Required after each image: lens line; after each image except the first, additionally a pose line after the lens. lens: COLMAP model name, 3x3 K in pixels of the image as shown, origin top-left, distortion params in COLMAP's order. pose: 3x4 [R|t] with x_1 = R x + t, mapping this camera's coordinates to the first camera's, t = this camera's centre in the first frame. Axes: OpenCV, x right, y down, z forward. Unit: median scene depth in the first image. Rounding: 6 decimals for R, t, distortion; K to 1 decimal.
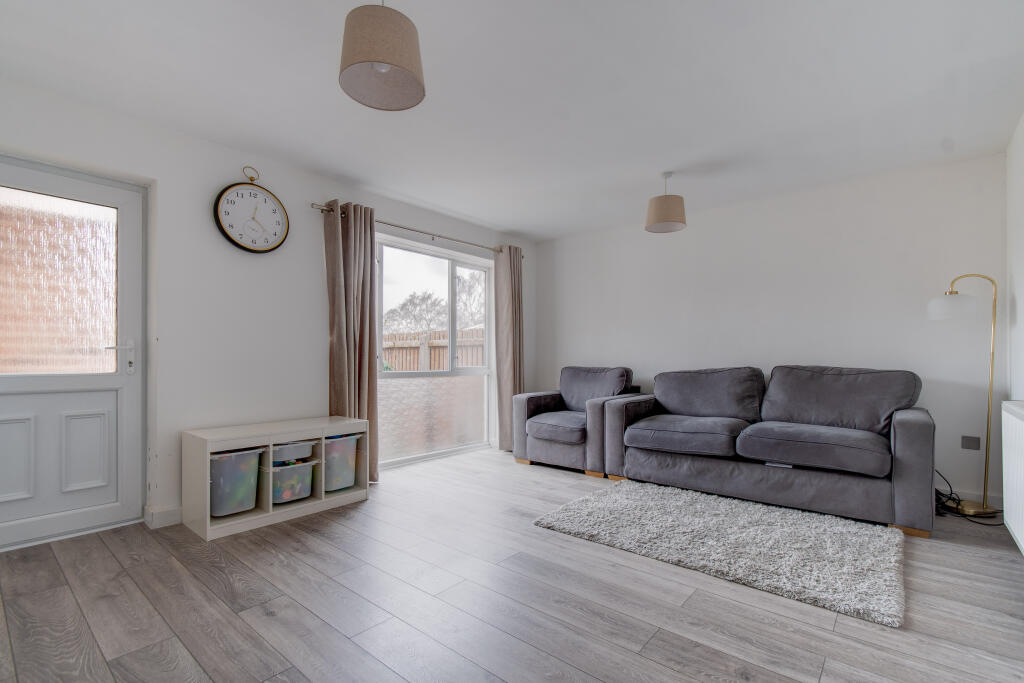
lens RADIAL K [[456.9, 0, 511.5], [0, 456.9, 352.3], [0, 0, 1]] dist [0.007041, -0.001971]
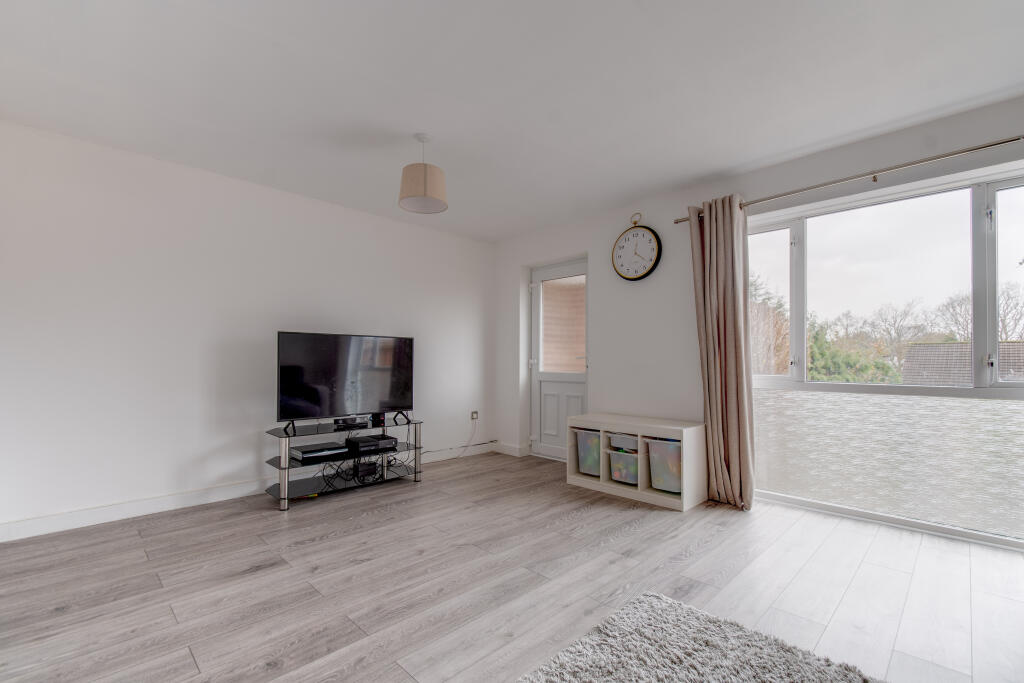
lens RADIAL K [[456.9, 0, 509.4], [0, 456.9, 343.0], [0, 0, 1]] dist [0.007041, -0.001971]
pose [[-0.090825, -0.044367, -0.994878, 0.885009], [0.009708, 0.998920, -0.045433, 0.012078], [0.995820, -0.013785, -0.090296, 0.946442]]
